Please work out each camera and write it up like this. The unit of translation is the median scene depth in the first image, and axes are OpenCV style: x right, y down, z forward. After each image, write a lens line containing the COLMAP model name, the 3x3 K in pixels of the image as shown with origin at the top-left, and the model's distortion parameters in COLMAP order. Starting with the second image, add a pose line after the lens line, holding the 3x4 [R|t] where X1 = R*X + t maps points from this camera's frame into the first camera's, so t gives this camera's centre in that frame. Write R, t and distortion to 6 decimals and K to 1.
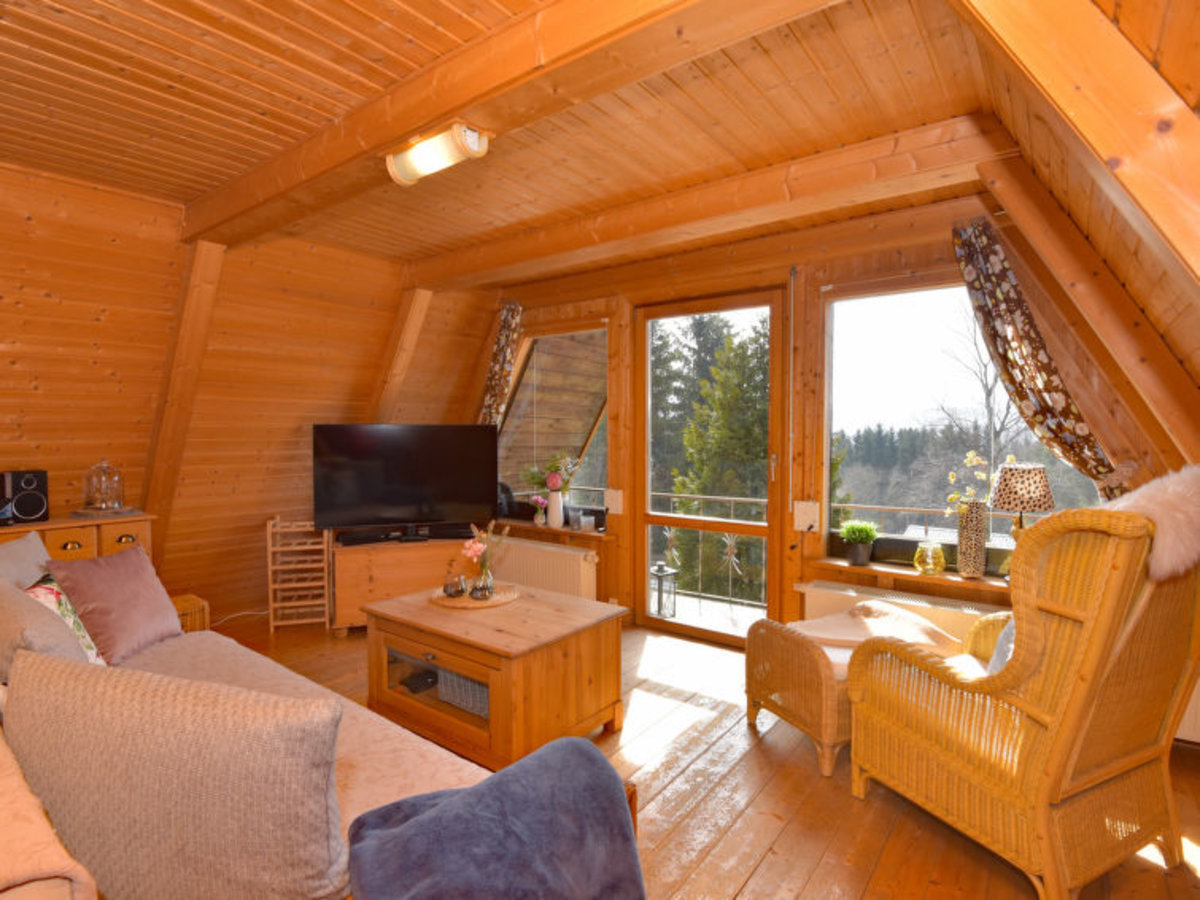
lens RADIAL K [[626.4, 0, 596.2], [0, 626.4, 451.4], [0, 0, 1]] dist [0.021727, -0.038953]
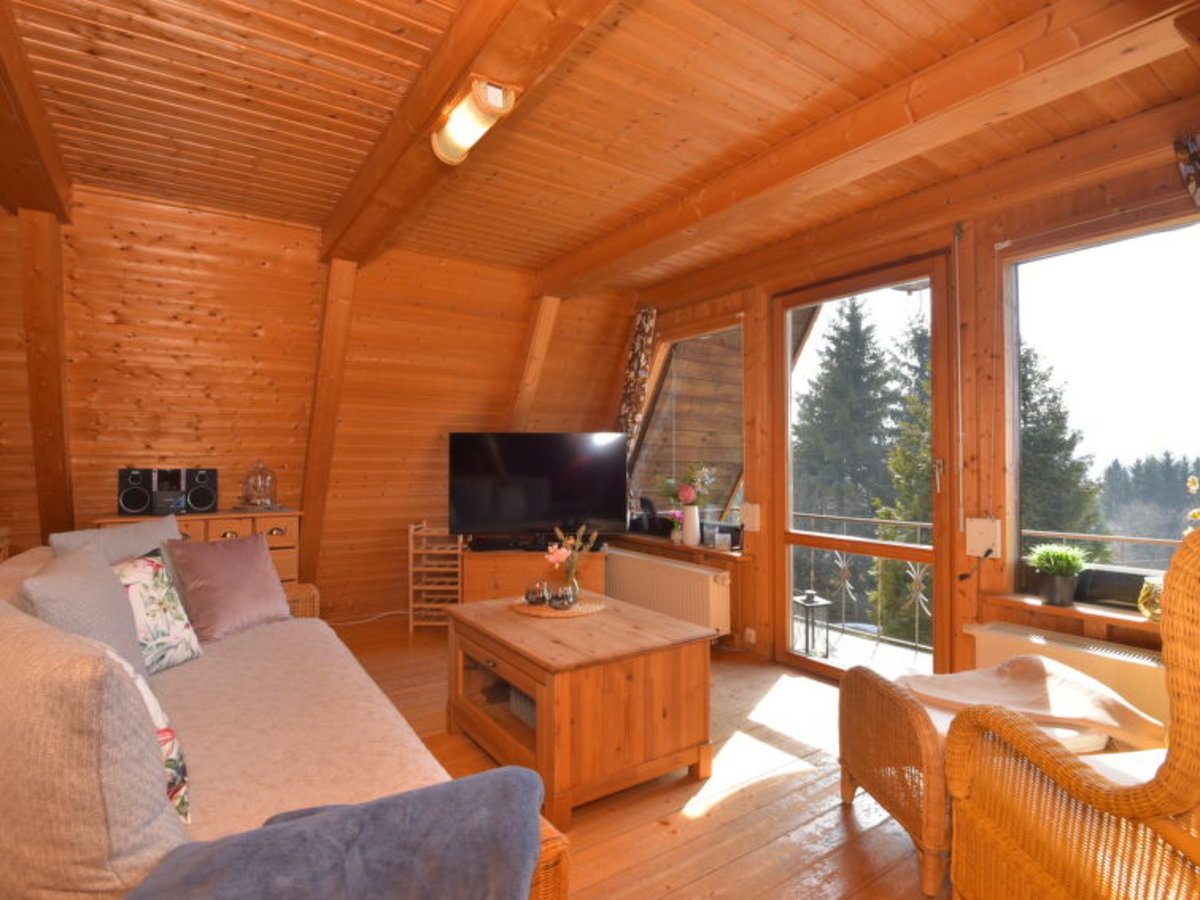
lens RADIAL K [[627.3, 0, 597.4], [0, 627.3, 449.2], [0, 0, 1]] dist [0.017053, -0.041435]
pose [[0.946642, -0.004762, -0.322253, 0.131780], [-0.012140, 0.998654, -0.050420, 0.038133], [0.322060, 0.051641, 0.945310, 0.107493]]
